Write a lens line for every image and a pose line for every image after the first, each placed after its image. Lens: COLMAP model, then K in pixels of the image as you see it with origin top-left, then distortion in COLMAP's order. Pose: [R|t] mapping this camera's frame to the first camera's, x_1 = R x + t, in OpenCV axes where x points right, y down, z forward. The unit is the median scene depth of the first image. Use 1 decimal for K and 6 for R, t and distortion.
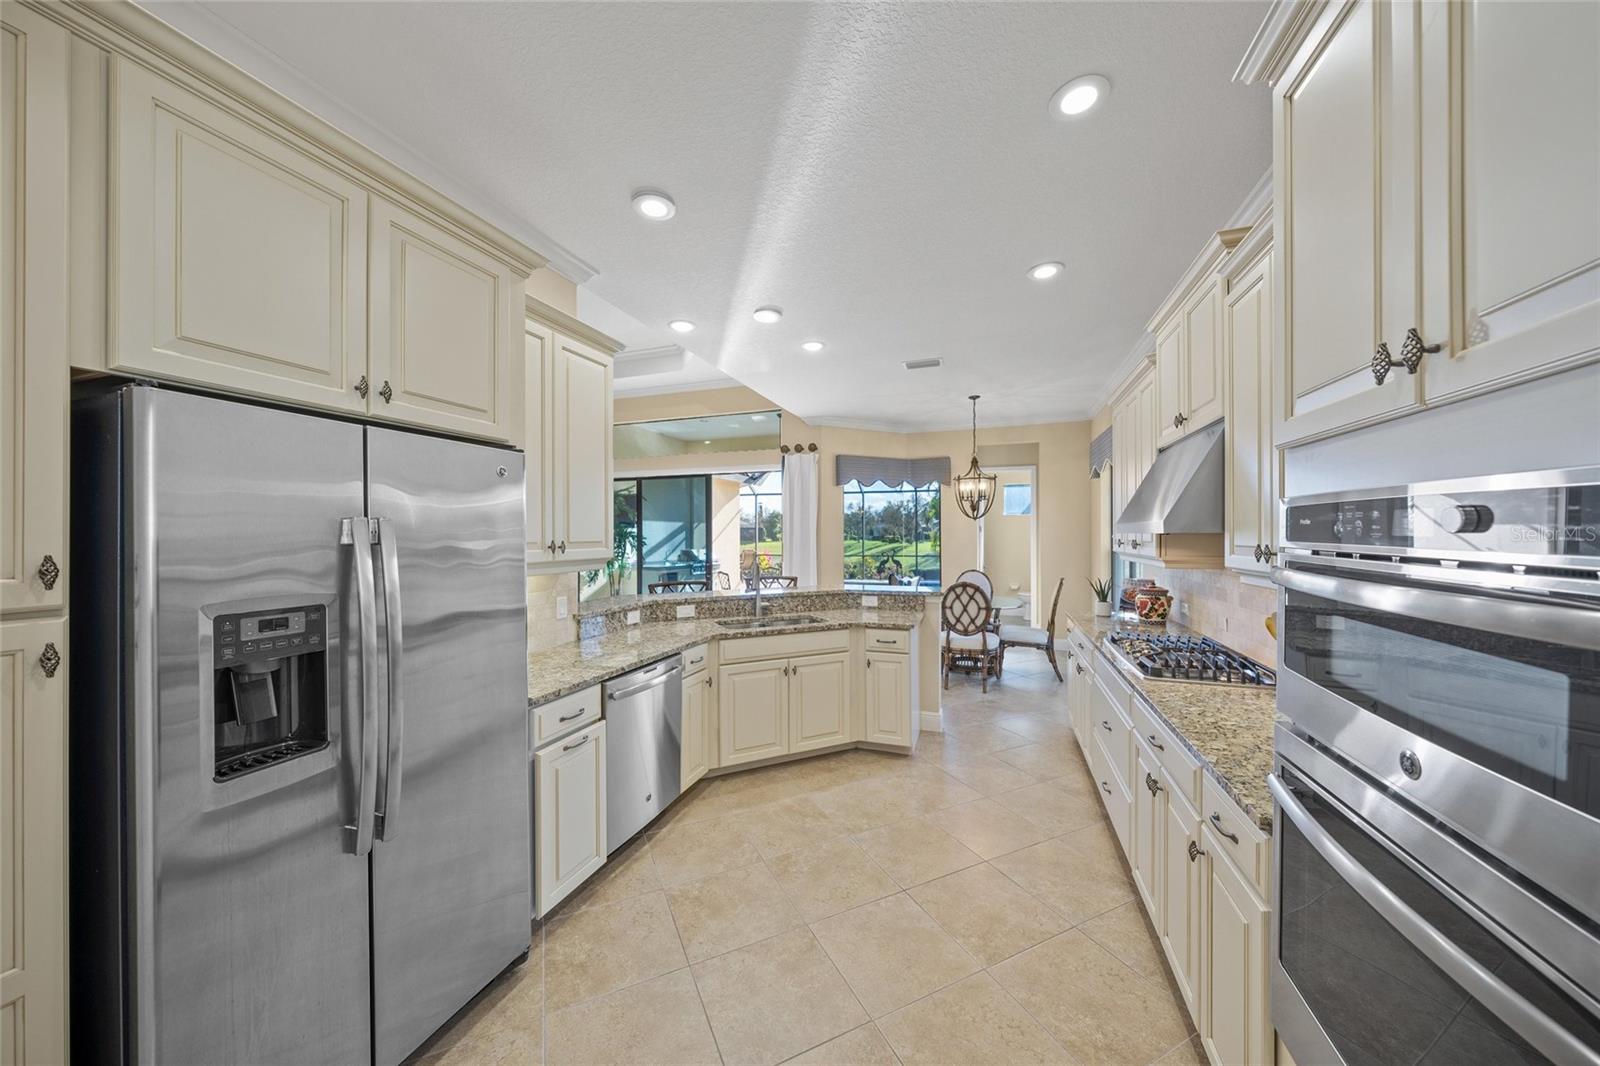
lens RADIAL K [[538.8, 0, 804.0], [0, 538.8, 536.7], [0, 0, 1]] dist [0.009524, 0.000023]
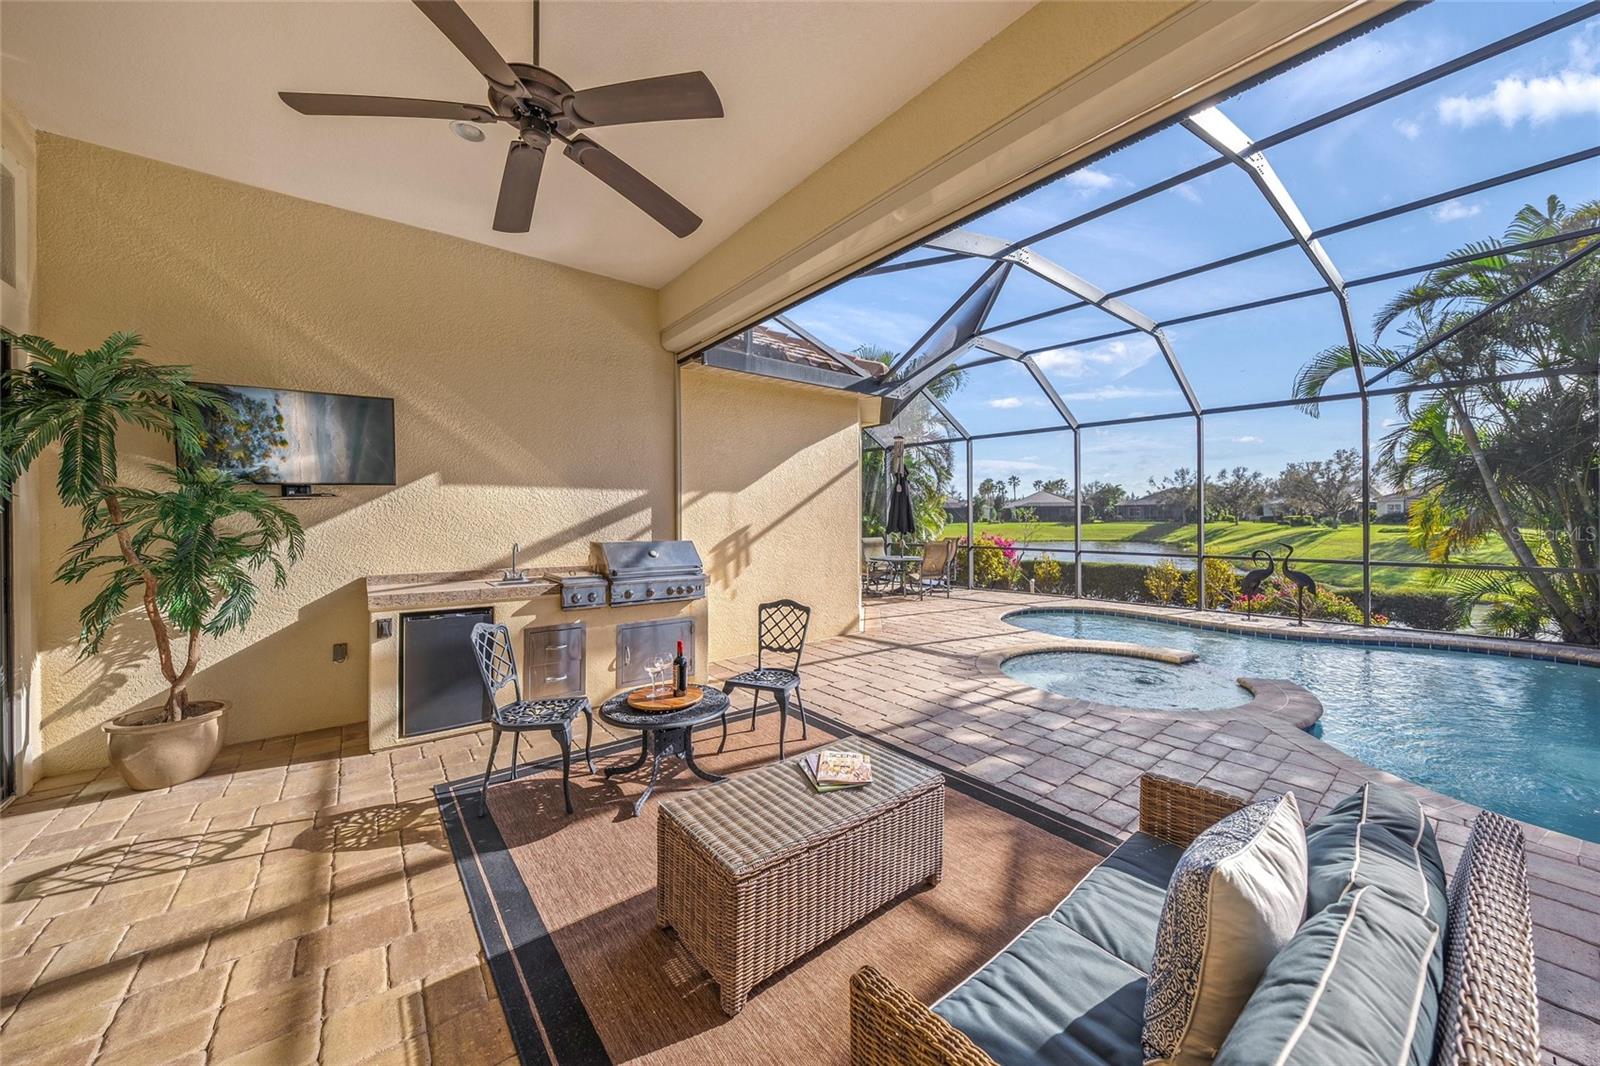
lens RADIAL K [[551.1, 0, 815.8], [0, 551.1, 514.3], [0, 0, 1]] dist [0.000014, 0.000097]
pose [[0.847842, -0.002607, -0.530242, 0.269285], [-0.000311, 0.999985, -0.005413, 0.010740], [0.530248, 0.004754, 0.847829, 1.465596]]
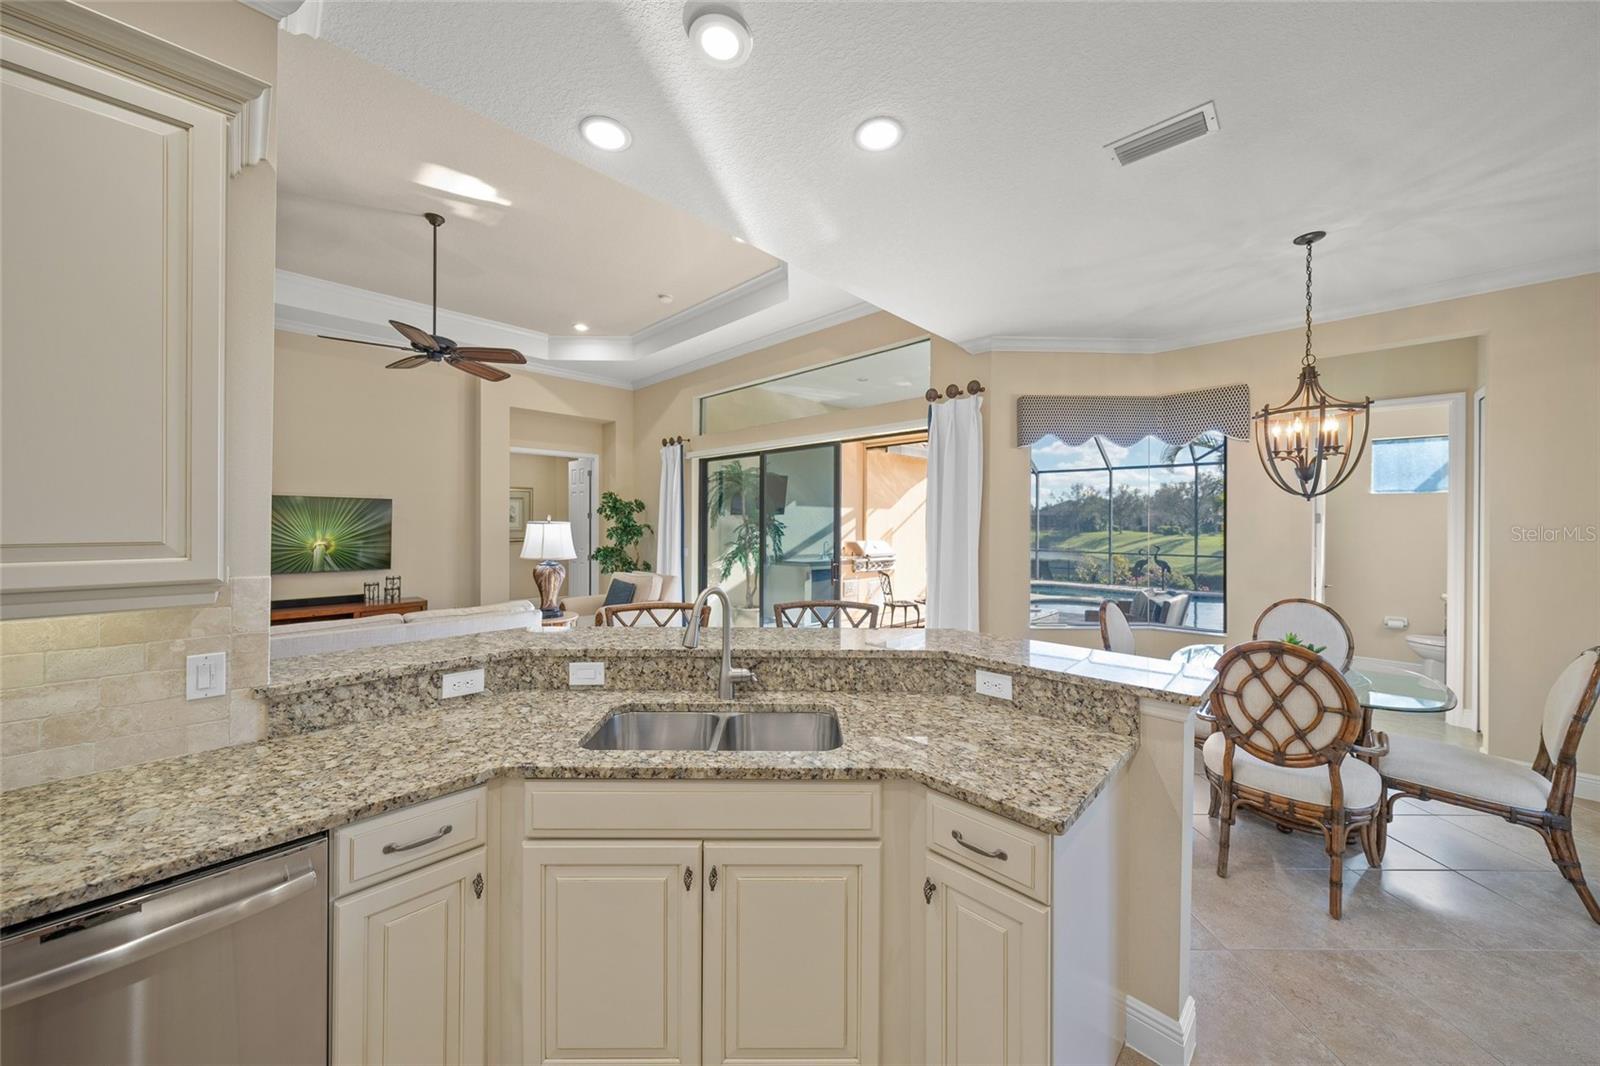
lens RADIAL K [[551.1, 0, 796.2], [0, 551.1, 523.8], [0, 0, 1]] dist [0.000014, 0.000097]
pose [[0.906426, 0.010199, -0.422241, 0.123826], [-0.010528, 0.999943, 0.001551, -0.005831], [0.422233, 0.003039, 0.906482, 0.404278]]
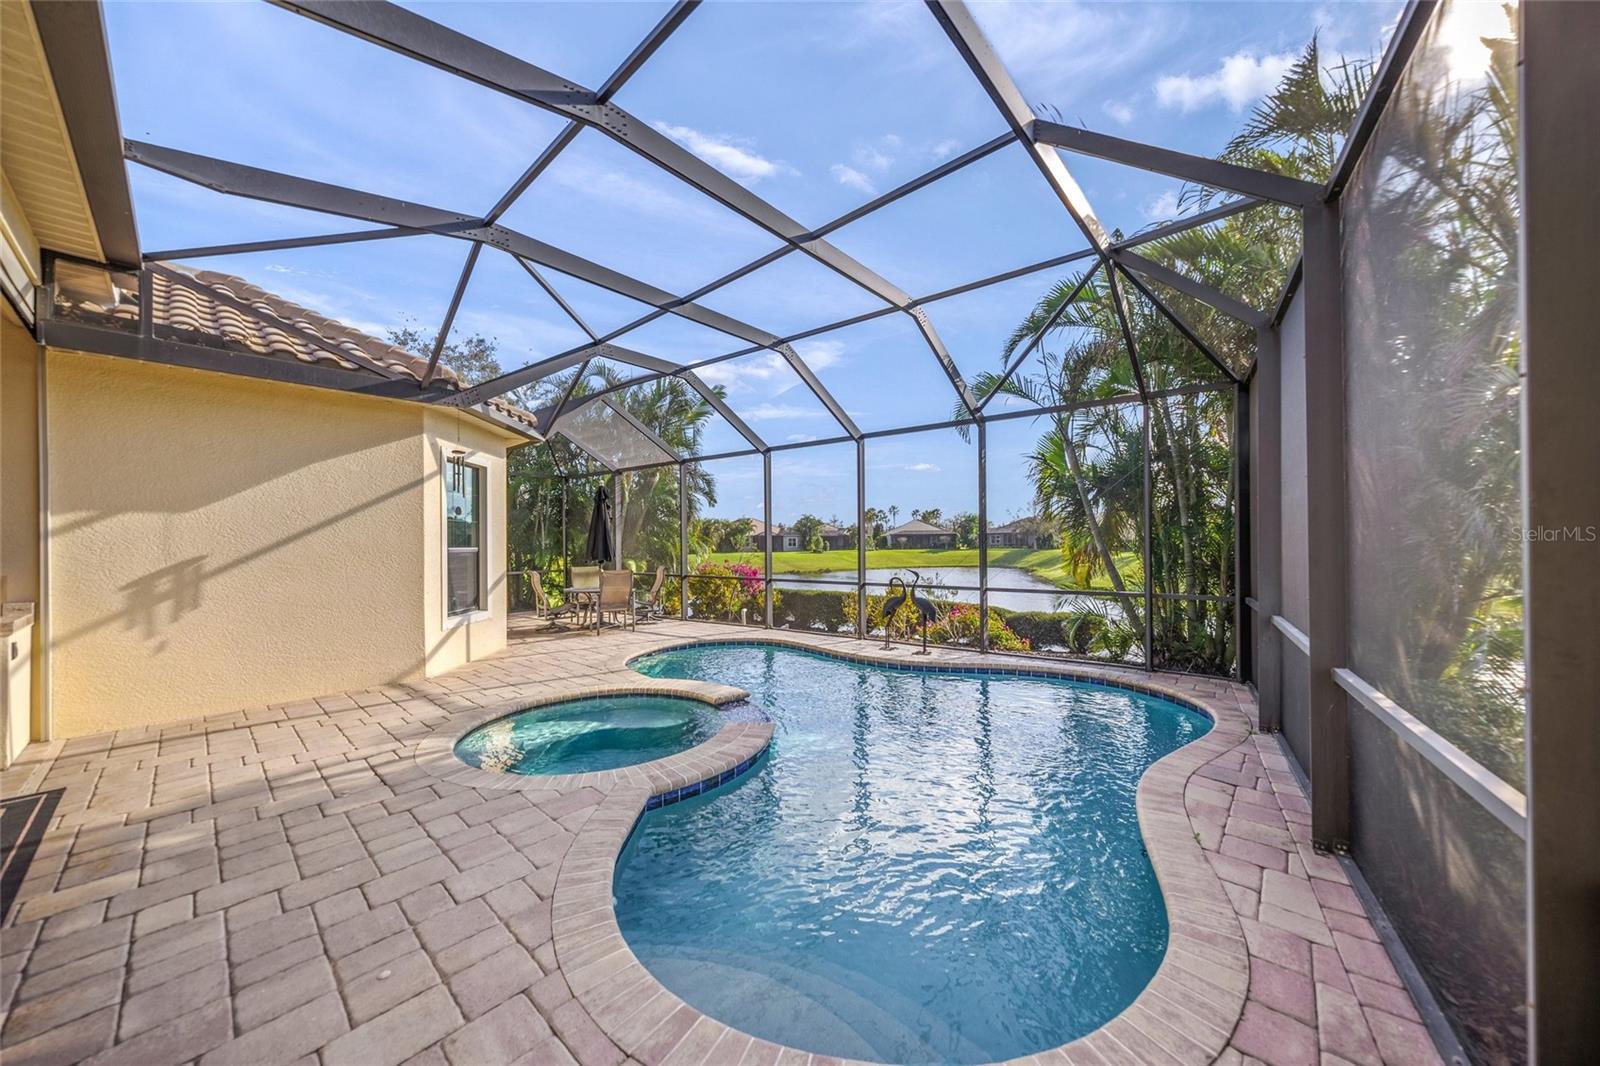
lens RADIAL K [[551.1, 0, 804.2], [0, 551.1, 546.8], [0, 0, 1]] dist [0.000014, 0.000097]
pose [[0.920889, -0.002228, -0.389819, 0.752436], [0.003386, 0.999992, 0.002282, 0.014879], [0.389811, -0.003422, 0.920889, 1.862017]]
